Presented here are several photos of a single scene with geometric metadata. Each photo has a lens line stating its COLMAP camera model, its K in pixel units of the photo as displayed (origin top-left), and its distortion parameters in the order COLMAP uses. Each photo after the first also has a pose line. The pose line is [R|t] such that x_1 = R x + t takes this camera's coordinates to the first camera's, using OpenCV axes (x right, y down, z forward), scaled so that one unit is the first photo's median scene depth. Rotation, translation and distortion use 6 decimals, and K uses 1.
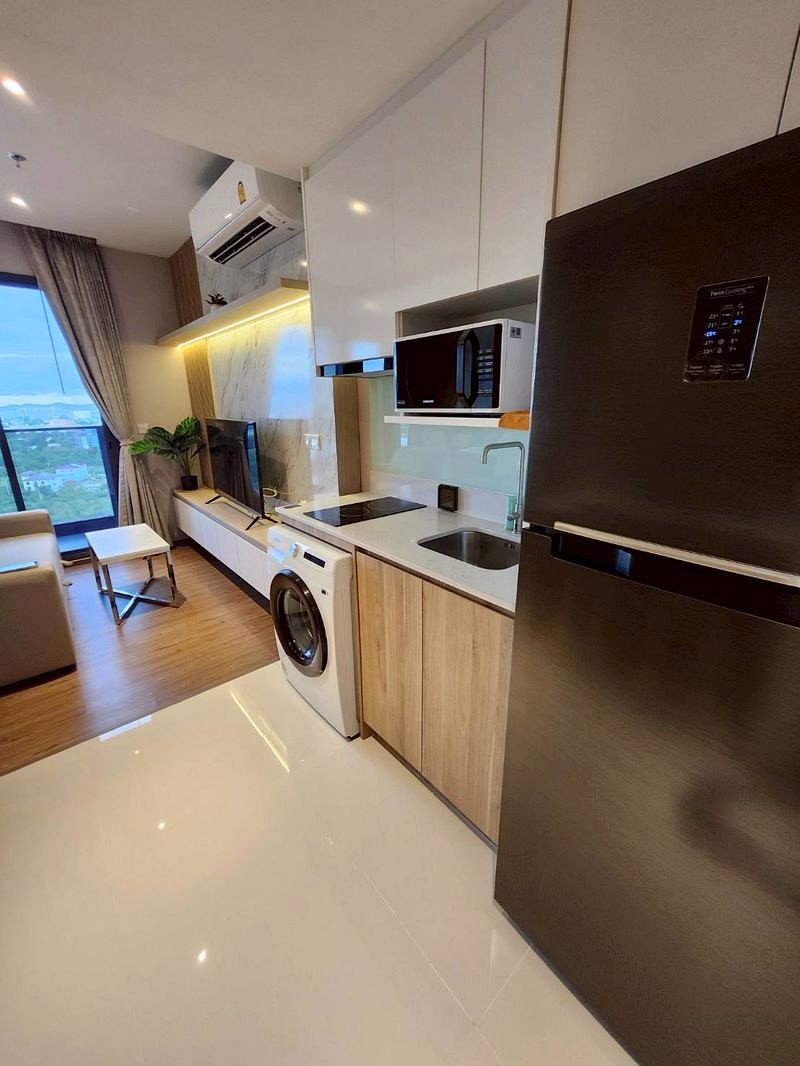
lens RADIAL K [[423.7, 0, 406.8], [0, 423.7, 525.0], [0, 0, 1]] dist [-0.000412, -0.000767]
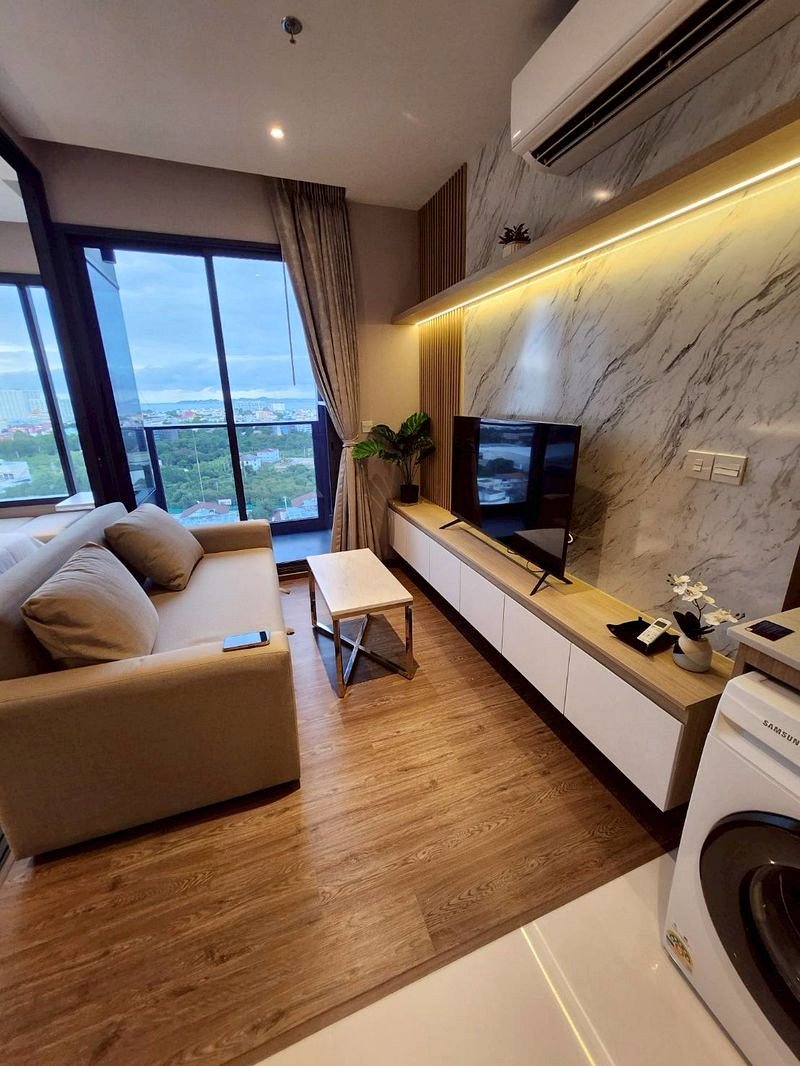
lens RADIAL K [[423.7, 0, 408.2], [0, 423.7, 524.2], [0, 0, 1]] dist [-0.000412, -0.000767]
pose [[0.938703, 0.095682, -0.331182, -0.285559], [-0.091243, 0.995407, 0.028965, -0.076781], [0.332433, 0.003028, 0.943122, 0.273748]]
